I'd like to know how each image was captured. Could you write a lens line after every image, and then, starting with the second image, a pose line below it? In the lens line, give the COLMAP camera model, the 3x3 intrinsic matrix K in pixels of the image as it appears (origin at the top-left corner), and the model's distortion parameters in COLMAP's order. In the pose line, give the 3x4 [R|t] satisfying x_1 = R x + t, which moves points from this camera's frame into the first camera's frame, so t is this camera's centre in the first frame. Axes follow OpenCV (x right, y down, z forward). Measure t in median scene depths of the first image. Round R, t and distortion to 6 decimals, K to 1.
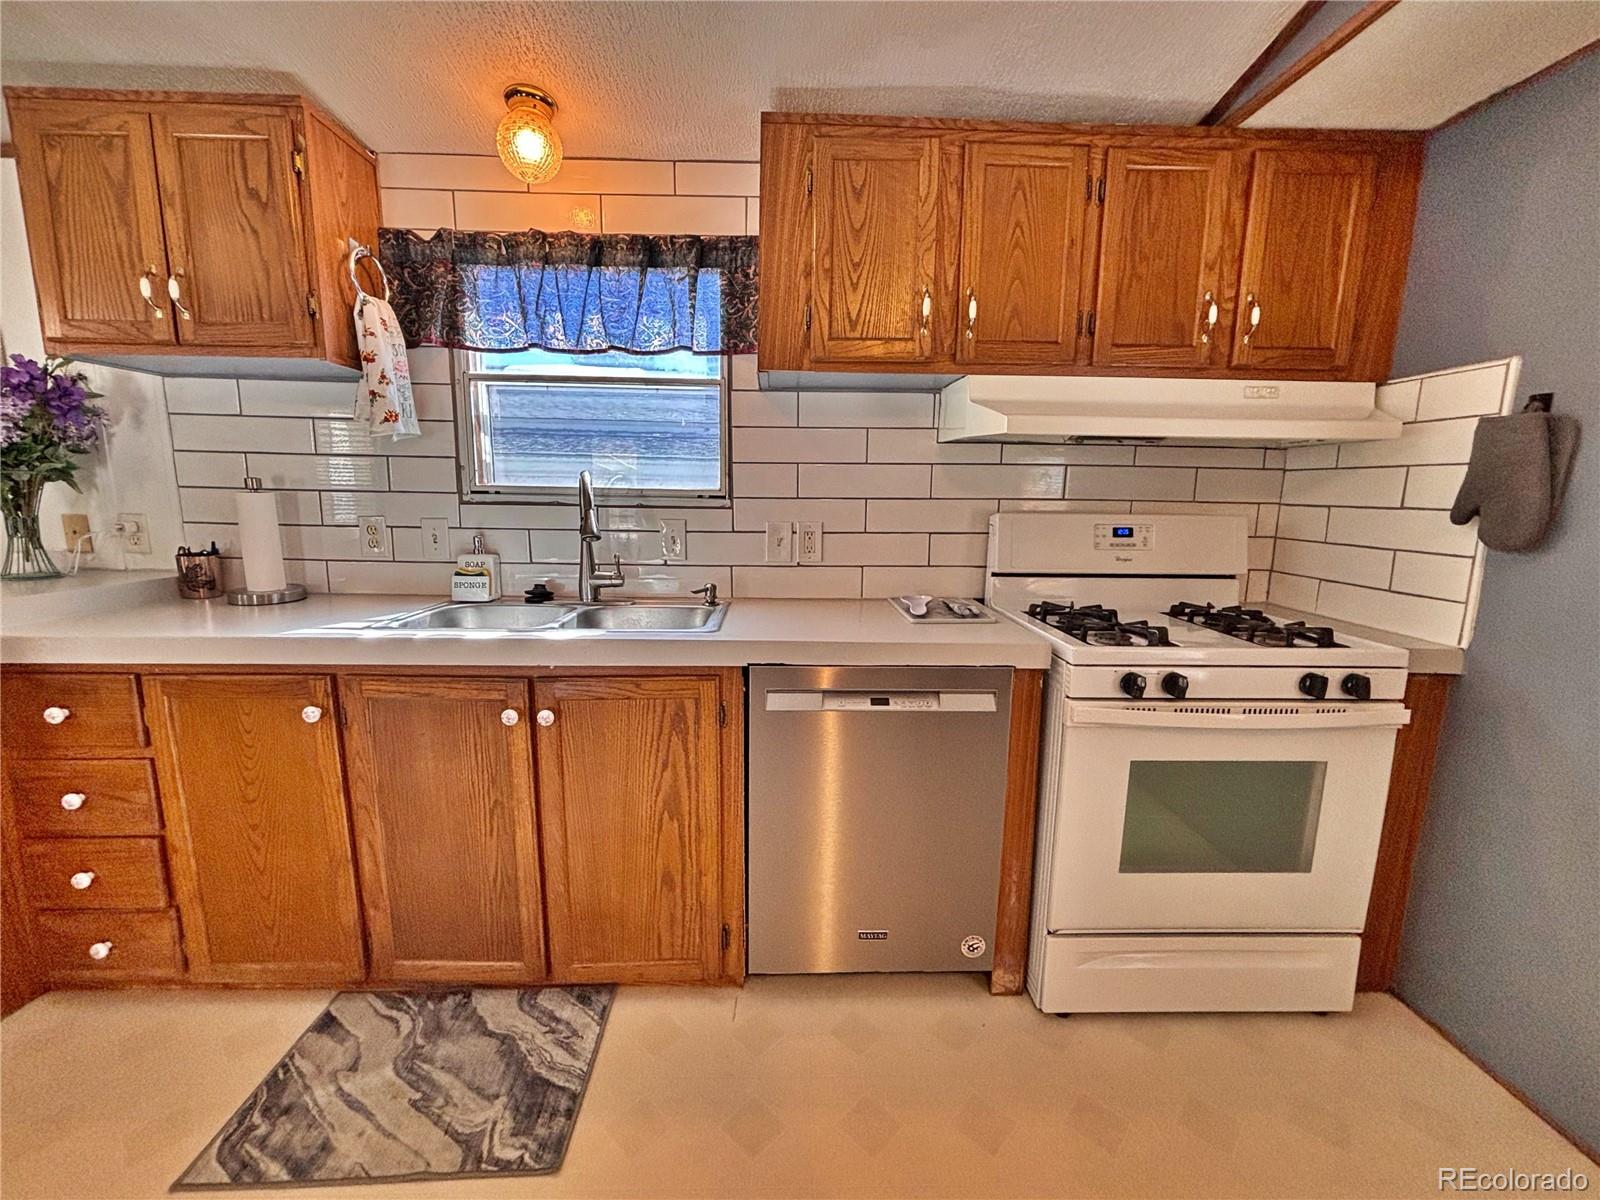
lens RADIAL K [[664.2, 0, 788.2], [0, 664.2, 598.1], [0, 0, 1]] dist [0.000975, 0.000130]
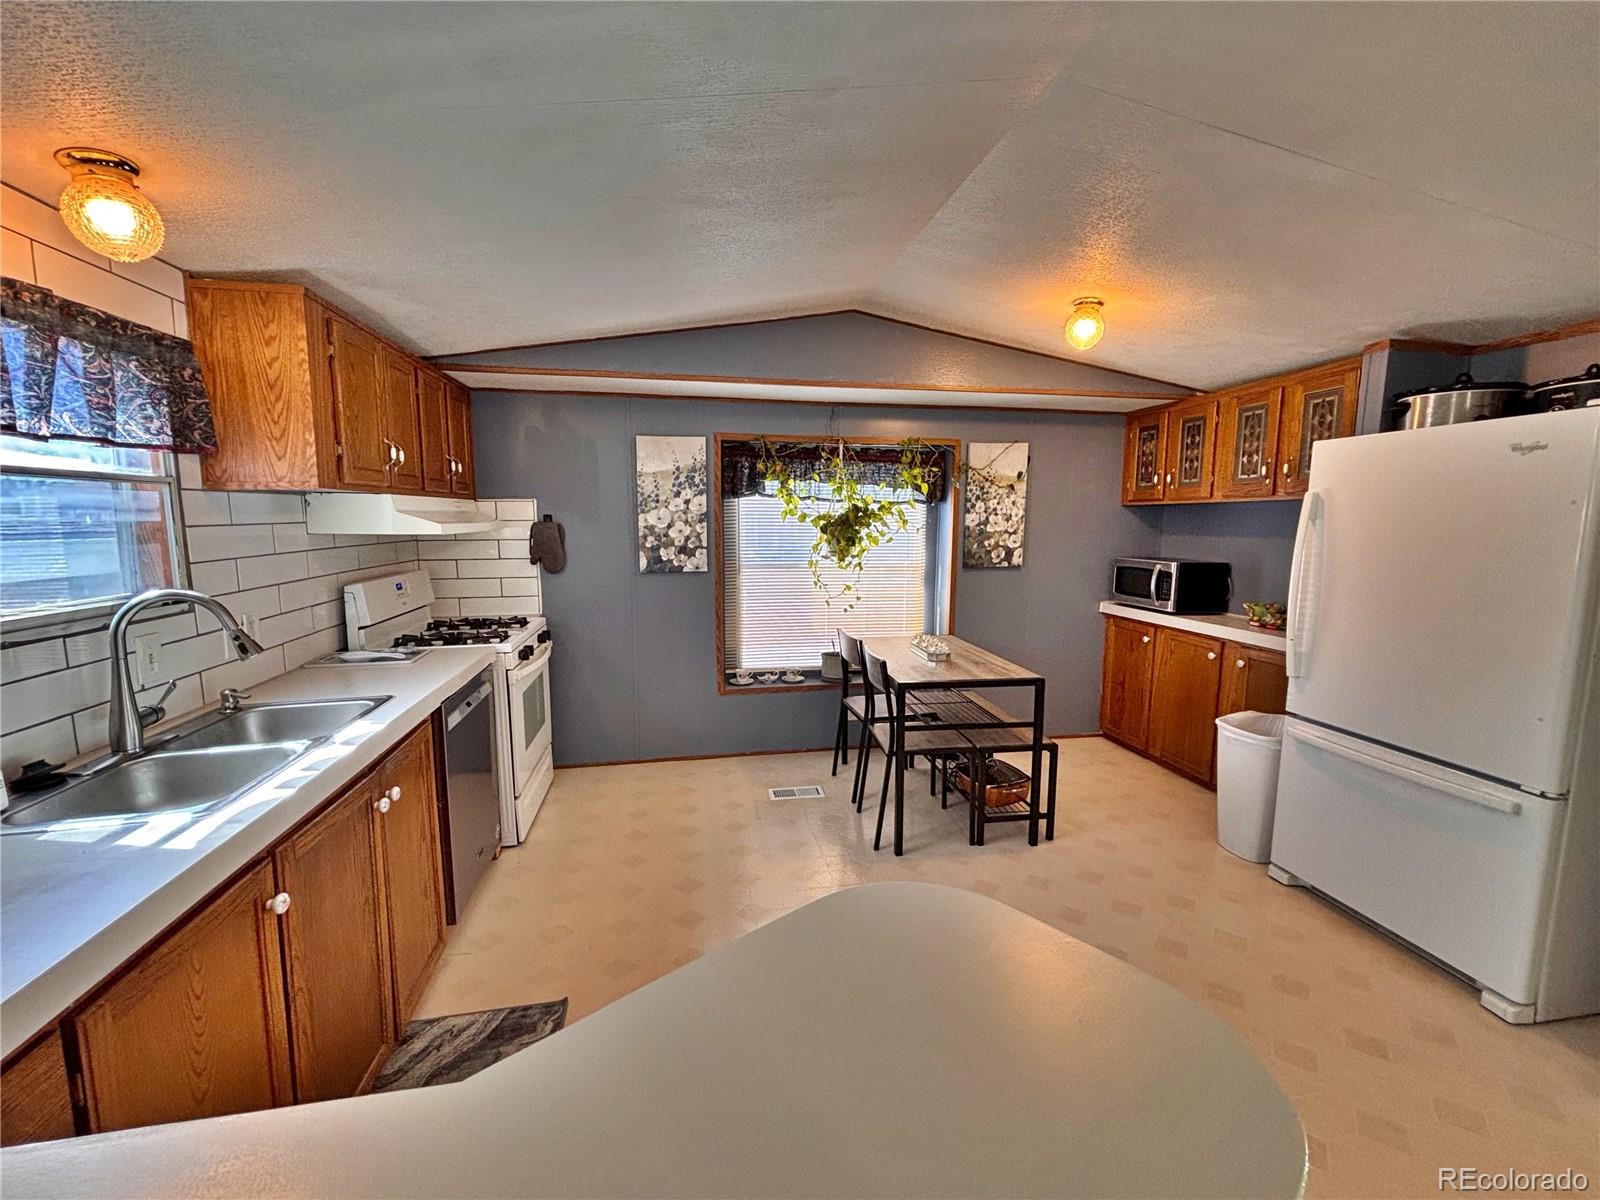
lens RADIAL K [[657.0, 0, 804.3], [0, 657.0, 595.4], [0, 0, 1]] dist [0.000900, 0.000144]
pose [[-0.157303, -0.131346, 0.978777, -1.434368], [0.159473, 0.974729, 0.156433, -0.209605], [-0.974589, 0.180695, -0.132382, 0.348453]]
